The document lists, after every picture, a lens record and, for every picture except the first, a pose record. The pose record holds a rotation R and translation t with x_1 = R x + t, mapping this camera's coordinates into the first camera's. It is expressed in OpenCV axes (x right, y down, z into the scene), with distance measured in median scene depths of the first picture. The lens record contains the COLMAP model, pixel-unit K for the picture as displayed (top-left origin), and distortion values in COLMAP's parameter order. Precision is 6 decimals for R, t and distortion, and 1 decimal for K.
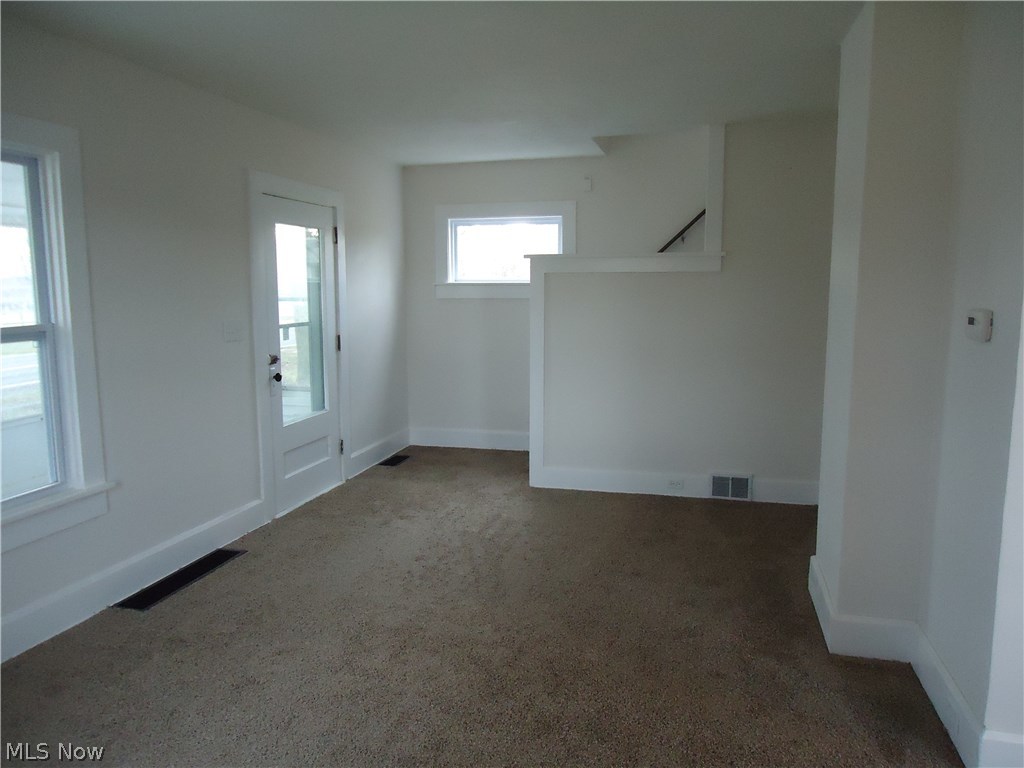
lens RADIAL K [[770.3, 0, 512.0], [0, 770.3, 384.0], [0, 0, 1]] dist [0.005742, 0.003849]
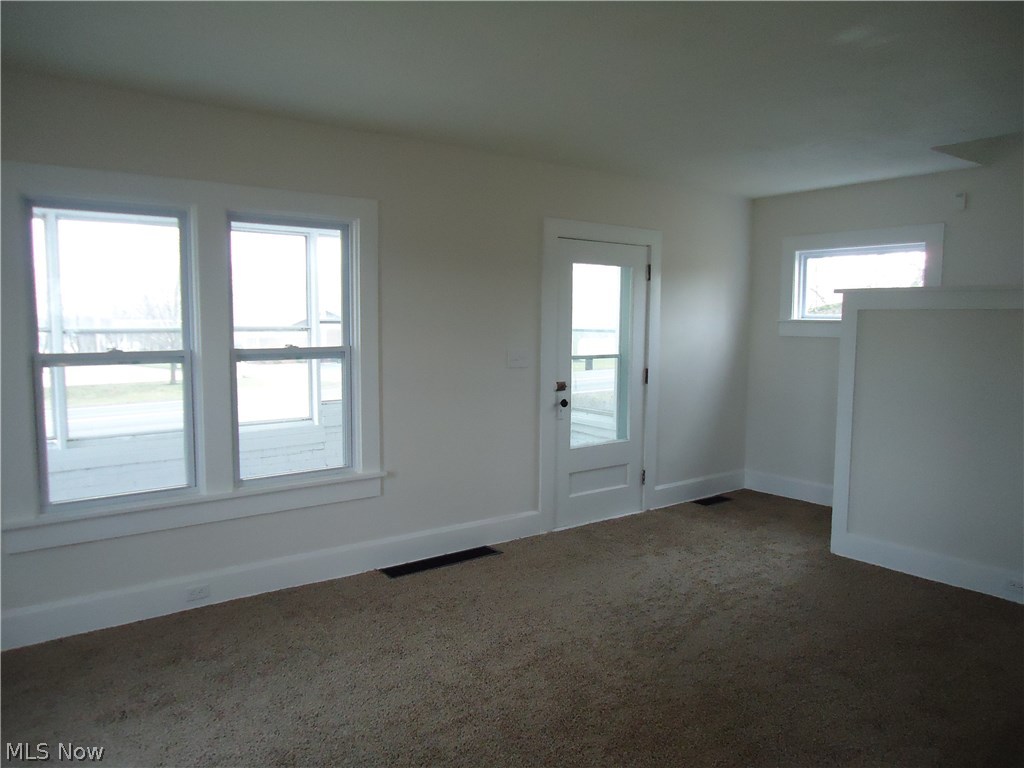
lens RADIAL K [[771.4, 0, 512.0], [0, 771.4, 384.0], [0, 0, 1]] dist [0.000453, -0.002683]
pose [[0.782393, 0.064681, -0.619417, 0.291310], [-0.092089, 0.995674, -0.012348, -0.014273], [0.615939, 0.066702, 0.784965, 0.084610]]
